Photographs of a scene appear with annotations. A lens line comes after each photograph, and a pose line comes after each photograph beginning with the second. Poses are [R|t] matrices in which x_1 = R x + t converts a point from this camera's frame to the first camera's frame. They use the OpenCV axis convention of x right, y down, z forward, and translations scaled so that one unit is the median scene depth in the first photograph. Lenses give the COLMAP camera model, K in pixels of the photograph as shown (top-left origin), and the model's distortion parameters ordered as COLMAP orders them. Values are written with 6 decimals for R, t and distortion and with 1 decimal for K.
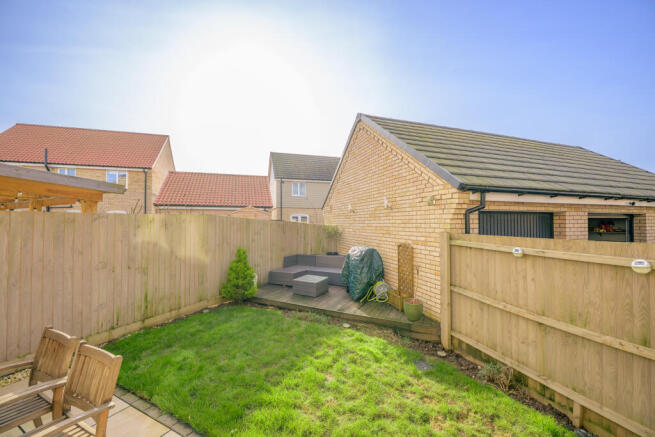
lens RADIAL K [[268.2, 0, 327.4], [0, 268.2, 217.0], [0, 0, 1]] dist [-0.003932, -0.000729]
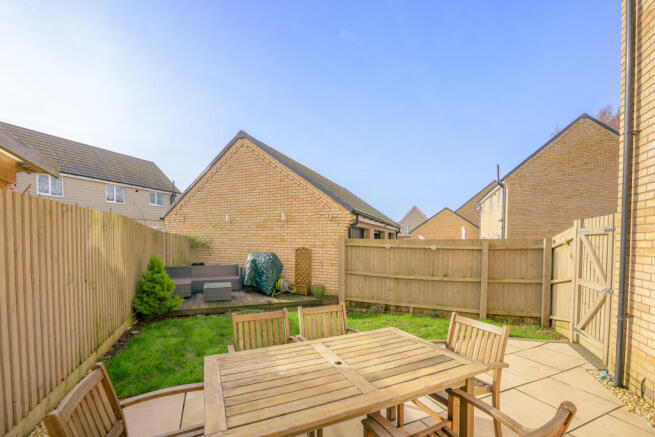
lens RADIAL K [[268.2, 0, 331.4], [0, 268.2, 250.3], [0, 0, 1]] dist [-0.003932, -0.000729]
pose [[0.637619, -0.022689, 0.770018, -0.851952], [-0.024990, 0.998431, 0.050113, 0.051054], [-0.769947, -0.051196, 0.636051, 0.022362]]
